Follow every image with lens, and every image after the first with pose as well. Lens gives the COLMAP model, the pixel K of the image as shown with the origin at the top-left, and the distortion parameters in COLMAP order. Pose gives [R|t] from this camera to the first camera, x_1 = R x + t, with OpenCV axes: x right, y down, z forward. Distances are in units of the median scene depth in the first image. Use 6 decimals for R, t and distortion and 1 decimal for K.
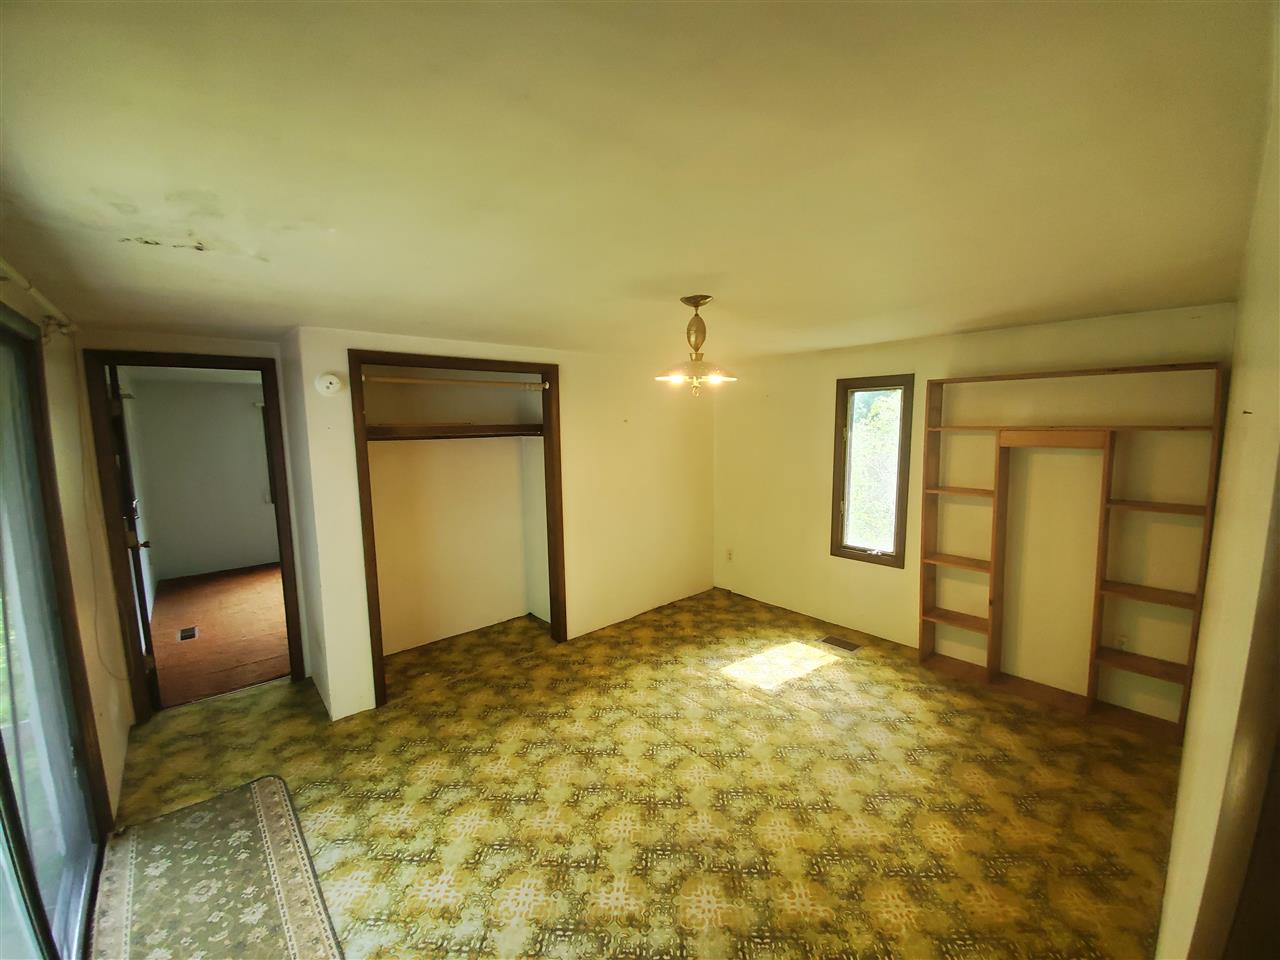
lens RADIAL K [[514.1, 0, 642.8], [0, 514.1, 478.4], [0, 0, 1]] dist [-0.003514, -0.001213]
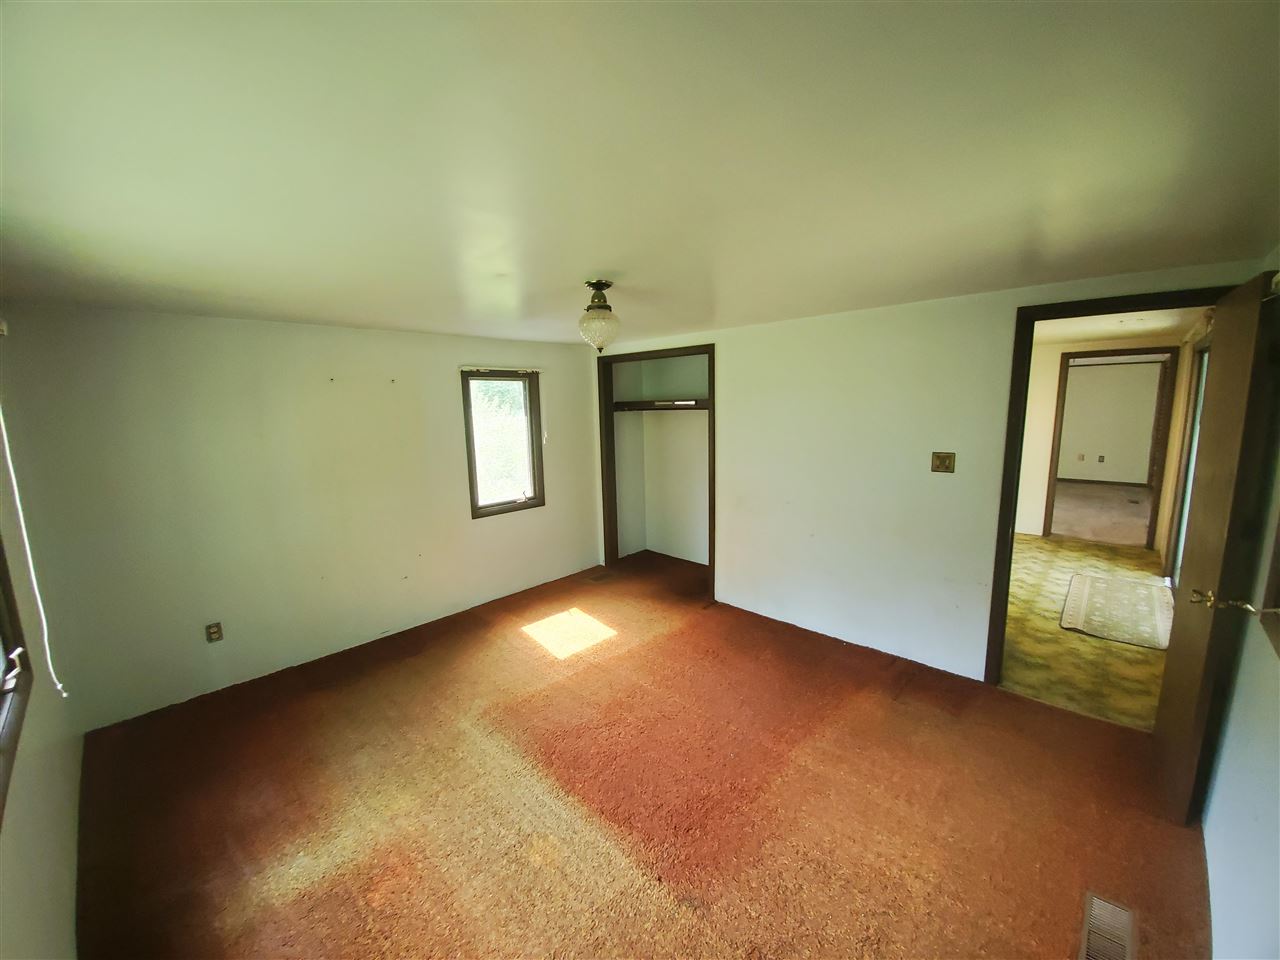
lens RADIAL K [[514.1, 0, 642.5], [0, 514.1, 483.6], [0, 0, 1]] dist [-0.003514, -0.001213]
pose [[-0.087568, -0.135872, 0.986849, -2.147289], [0.137459, 0.979529, 0.147062, -0.206737], [-0.986629, 0.148530, -0.067098, 2.392365]]
